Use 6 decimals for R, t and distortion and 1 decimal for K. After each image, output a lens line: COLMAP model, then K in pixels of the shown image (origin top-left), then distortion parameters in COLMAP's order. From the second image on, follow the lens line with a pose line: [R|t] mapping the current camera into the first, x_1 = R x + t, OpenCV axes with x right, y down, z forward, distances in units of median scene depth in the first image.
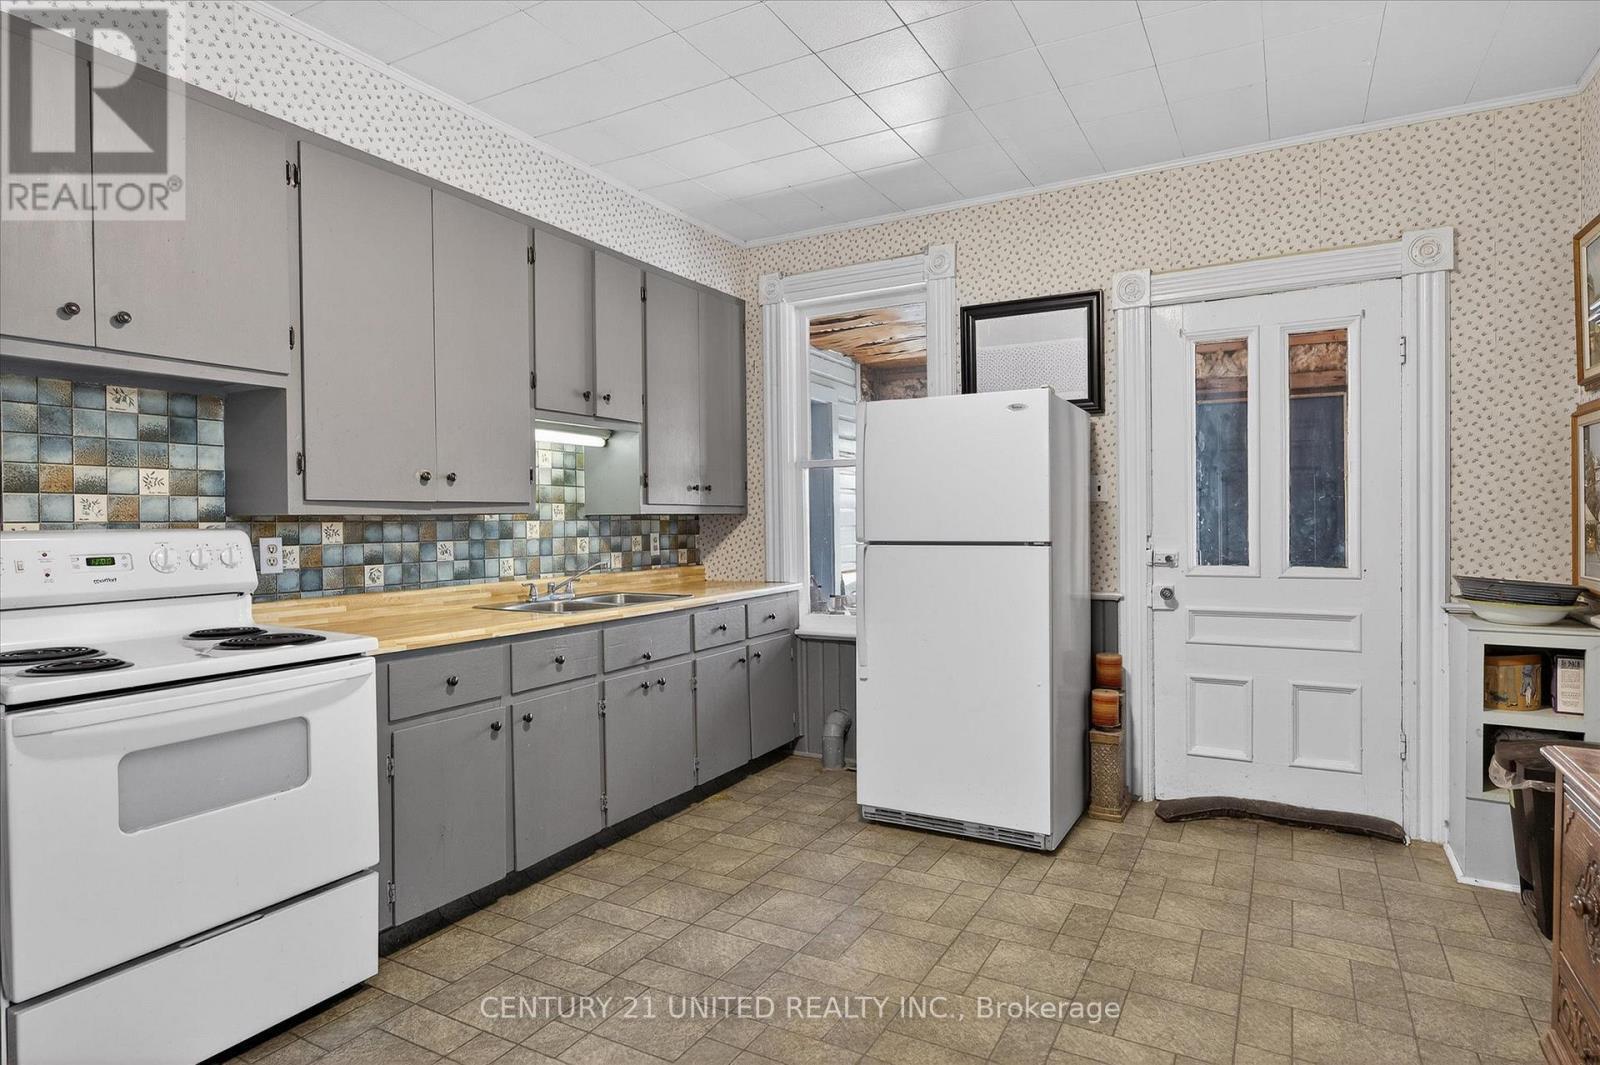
lens RADIAL K [[889.3, 0, 793.1], [0, 889.3, 530.2], [0, 0, 1]] dist [0.000892, 0.009974]
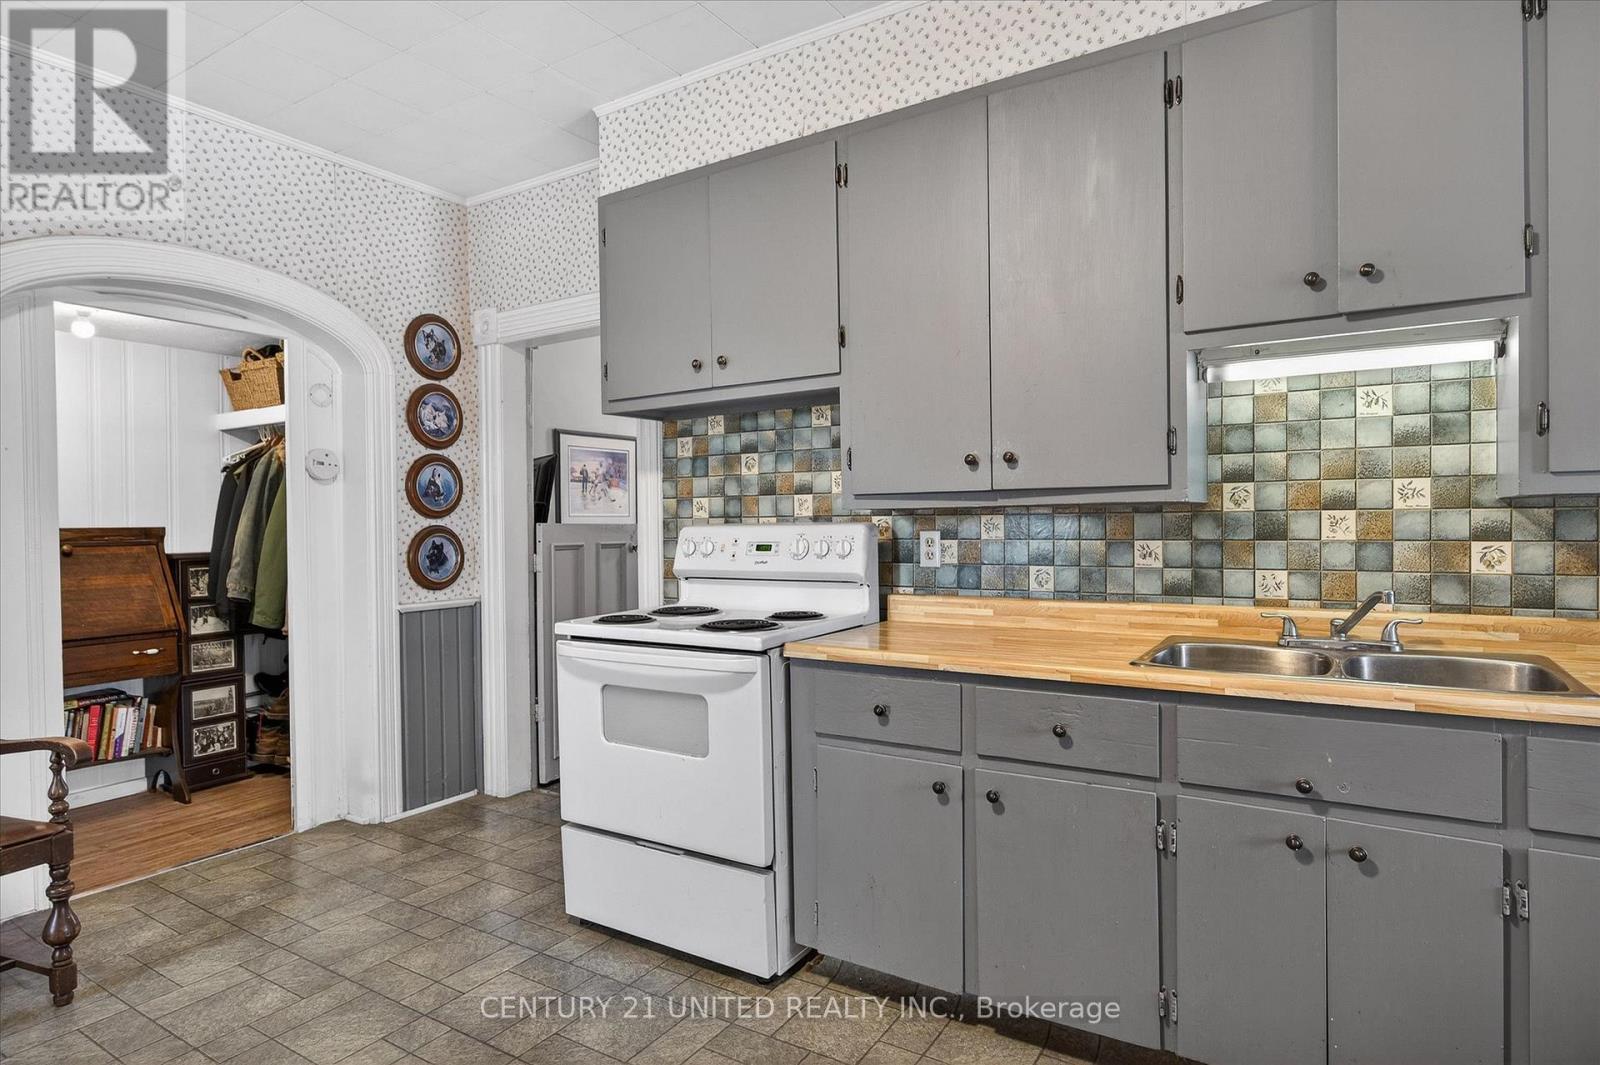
lens RADIAL K [[889.3, 0, 793.6], [0, 889.3, 526.9], [0, 0, 1]] dist [0.000892, 0.009974]
pose [[-0.047914, 0.020147, -0.998648, 0.370602], [0.003114, 0.999795, 0.020020, -0.014963], [0.998847, -0.002151, -0.047967, 0.796574]]
